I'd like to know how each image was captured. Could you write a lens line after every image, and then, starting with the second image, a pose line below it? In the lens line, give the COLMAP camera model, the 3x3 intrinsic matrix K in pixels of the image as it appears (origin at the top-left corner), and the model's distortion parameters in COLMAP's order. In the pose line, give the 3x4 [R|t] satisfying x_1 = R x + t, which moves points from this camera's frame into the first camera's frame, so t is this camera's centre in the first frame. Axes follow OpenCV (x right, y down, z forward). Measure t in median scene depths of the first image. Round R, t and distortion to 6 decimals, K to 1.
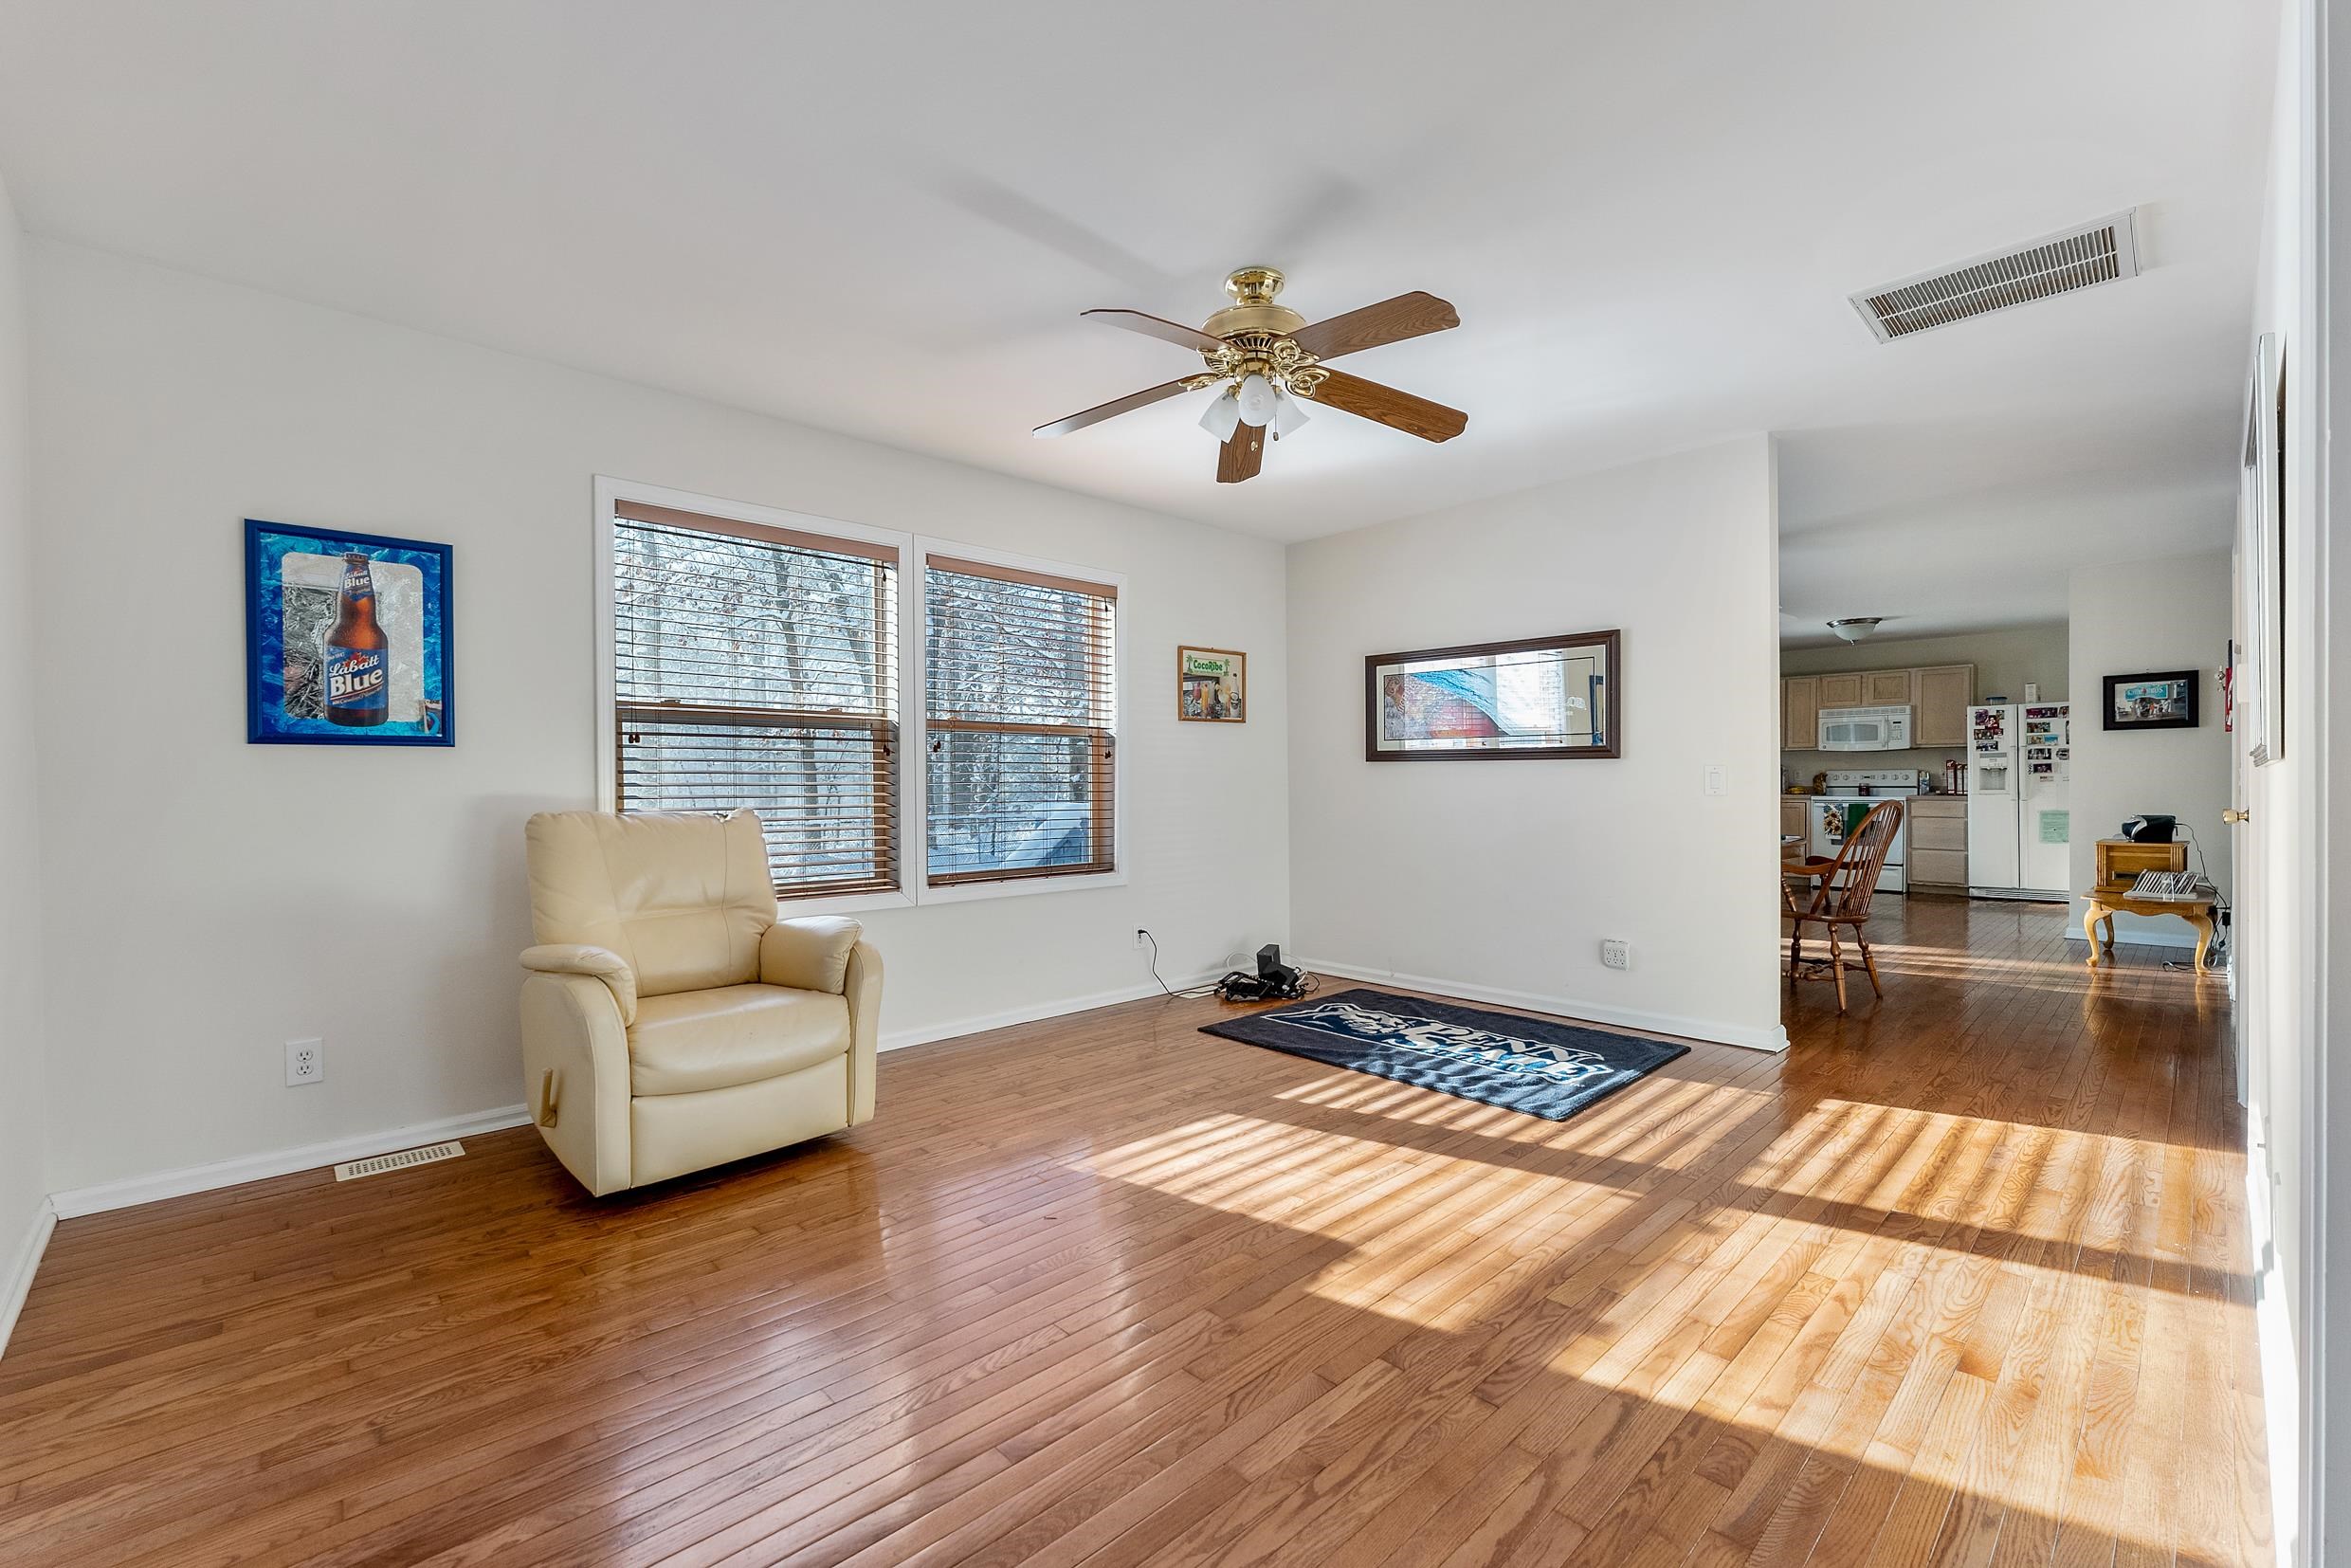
lens RADIAL K [[977.1, 0, 1172.2], [0, 977.1, 773.7], [0, 0, 1]] dist [-0.002357, 0.000025]
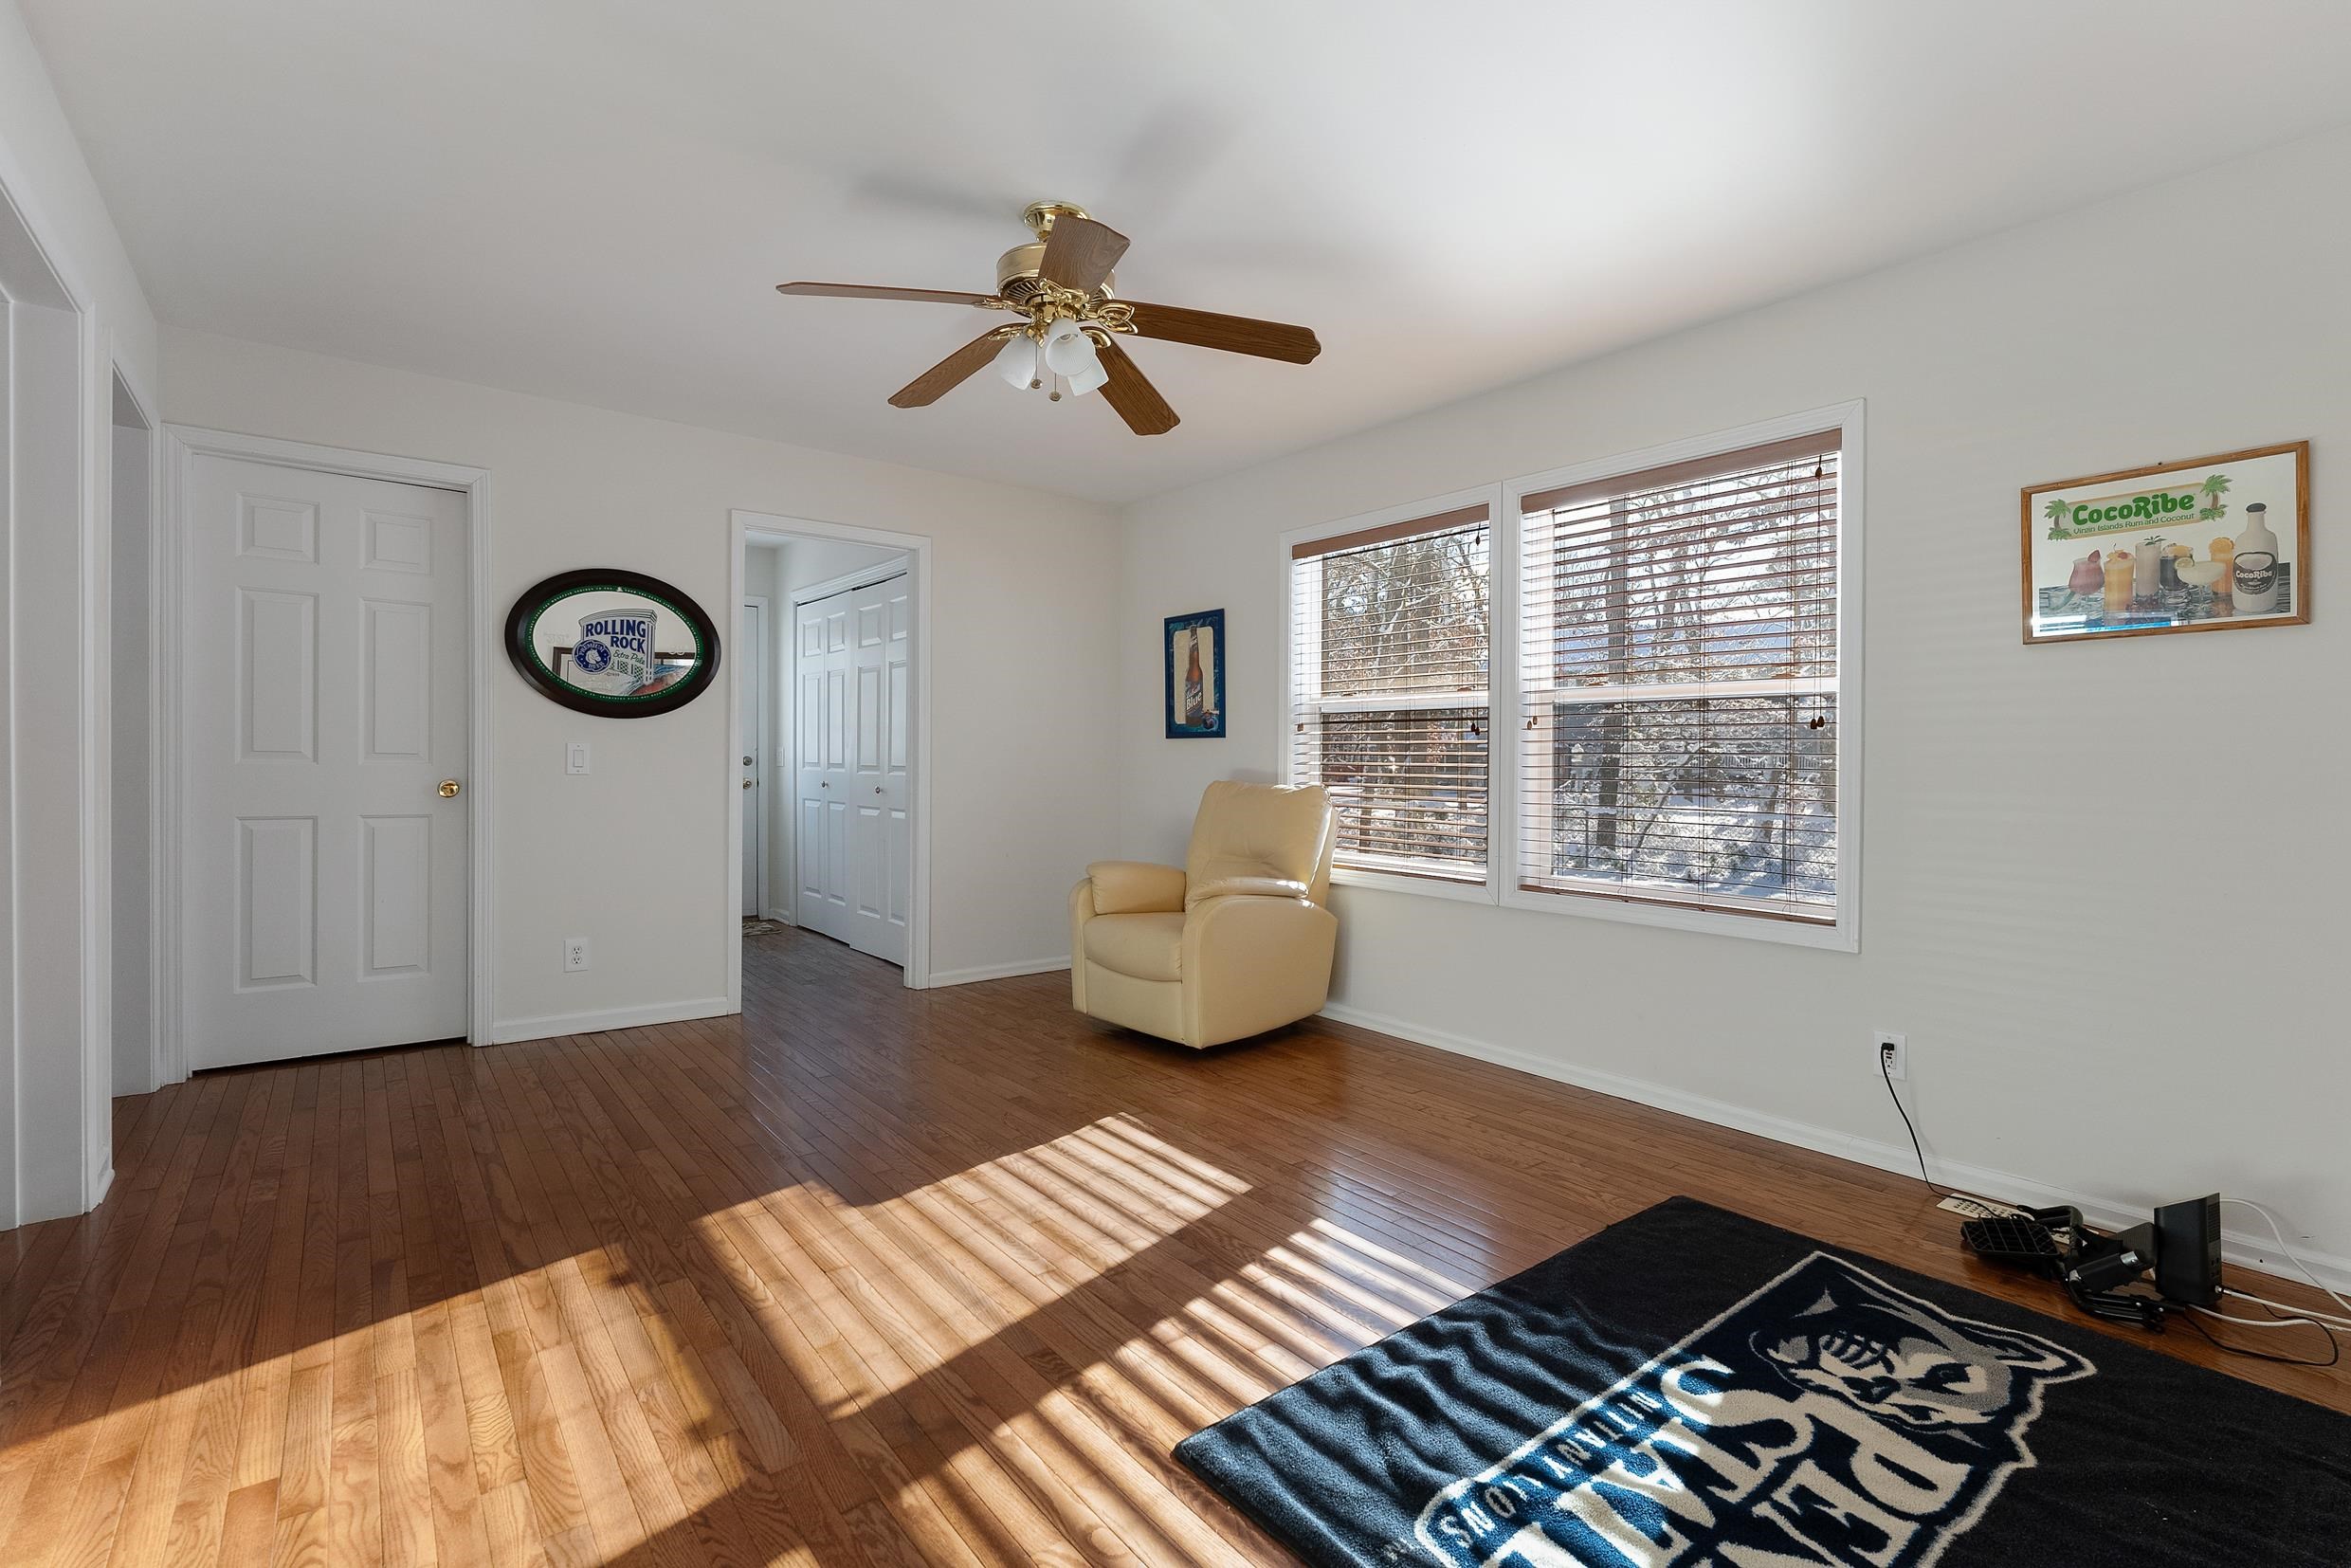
lens RADIAL K [[1067.1, 0, 1176.8], [0, 1067.1, 770.7], [0, 0, 1]] dist [0.020407, 0.000219]
pose [[-0.087076, 0.014241, -0.996100, 0.977184], [-0.001892, 0.999894, 0.014461, 0.000184], [0.996200, 0.003144, -0.087039, 1.083530]]
